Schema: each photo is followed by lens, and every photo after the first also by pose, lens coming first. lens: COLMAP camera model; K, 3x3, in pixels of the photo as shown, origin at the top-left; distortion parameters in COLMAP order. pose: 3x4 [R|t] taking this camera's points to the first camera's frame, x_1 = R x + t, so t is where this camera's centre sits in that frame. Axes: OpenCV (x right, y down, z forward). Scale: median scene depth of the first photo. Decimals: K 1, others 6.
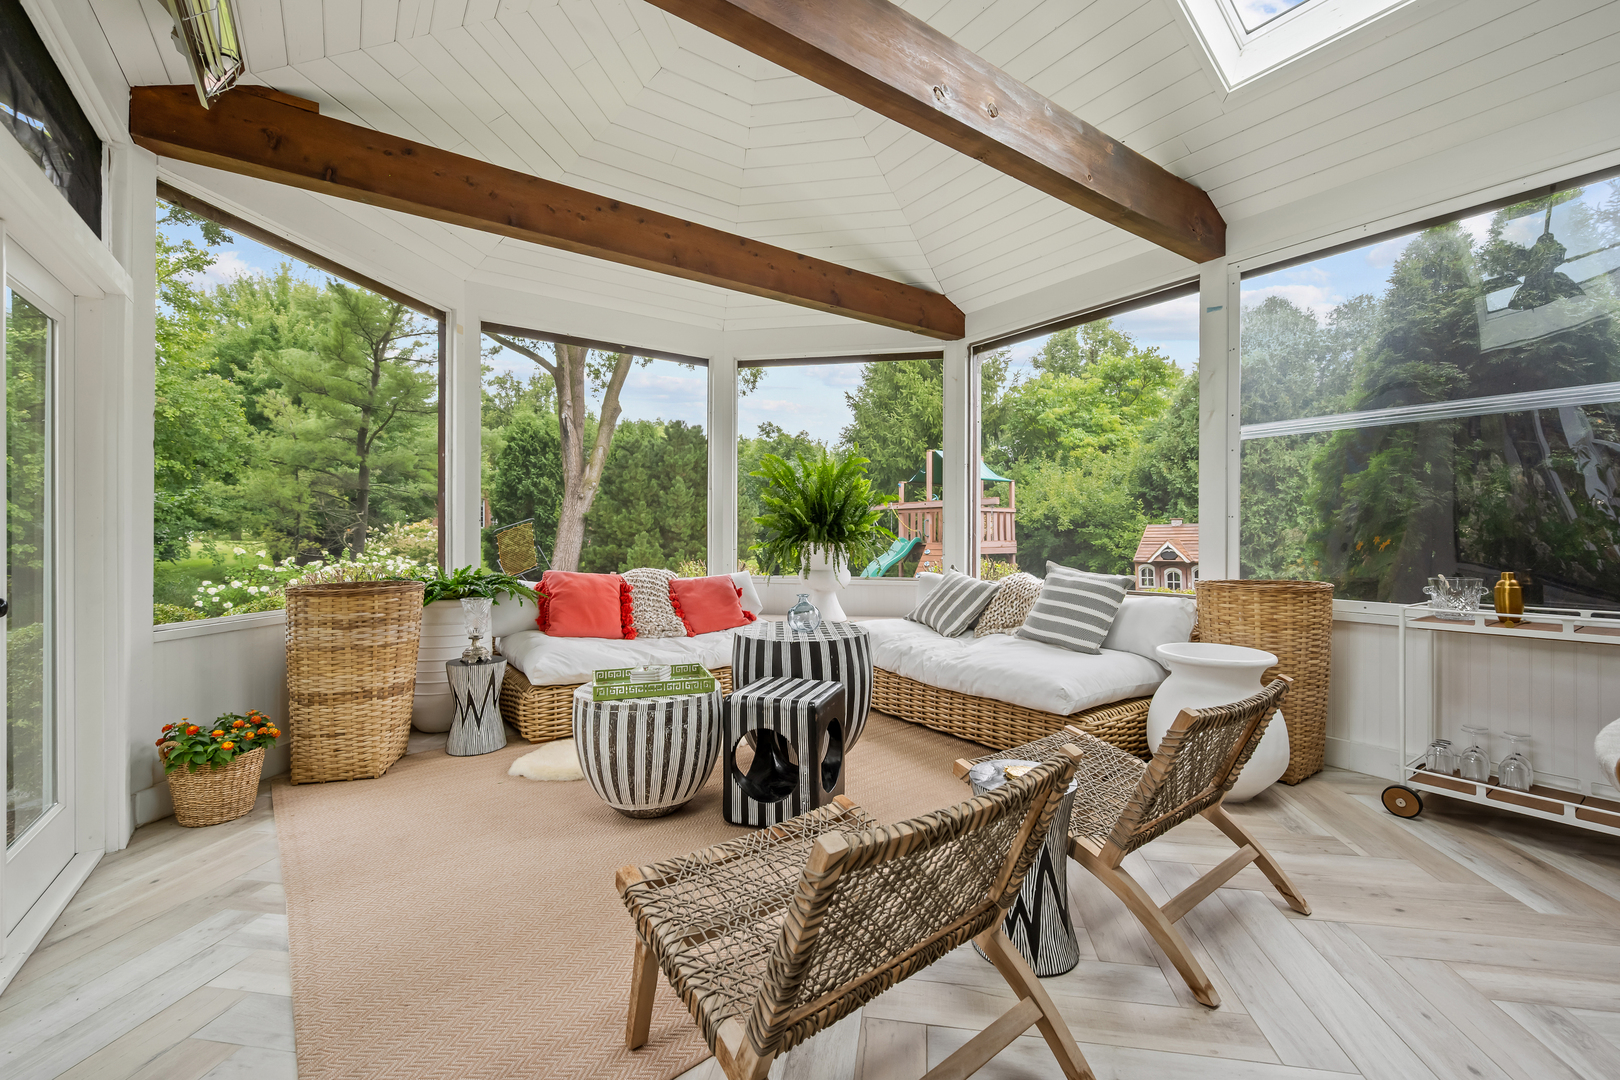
lens RADIAL K [[672.6, 0, 810.0], [0, 672.6, 540.0], [0, 0, 1]] dist [0.000887, 0.000068]
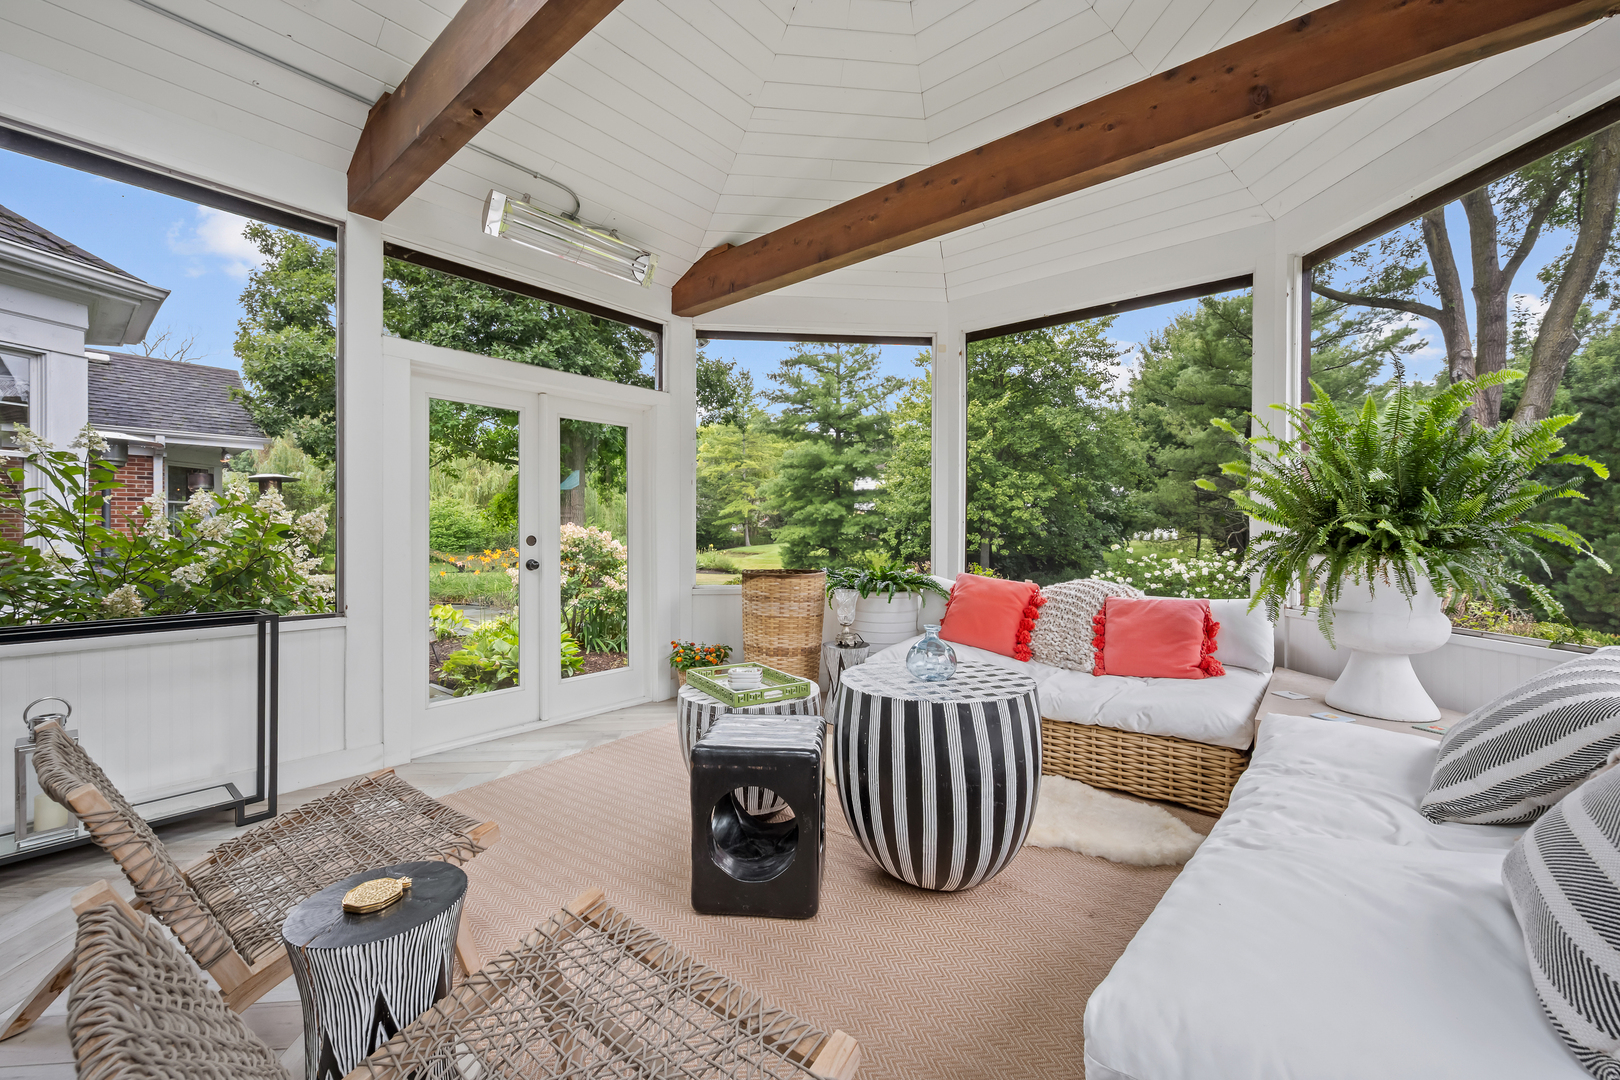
lens RADIAL K [[640.6, 0, 810.0], [0, 640.6, 540.0], [0, 0, 1]] dist [-0.000721, -0.000094]
pose [[0.256082, 0.013671, -0.966558, 0.797341], [-0.017909, 0.999795, 0.009396, -0.012782], [0.966489, 0.014904, 0.256275, 0.957387]]
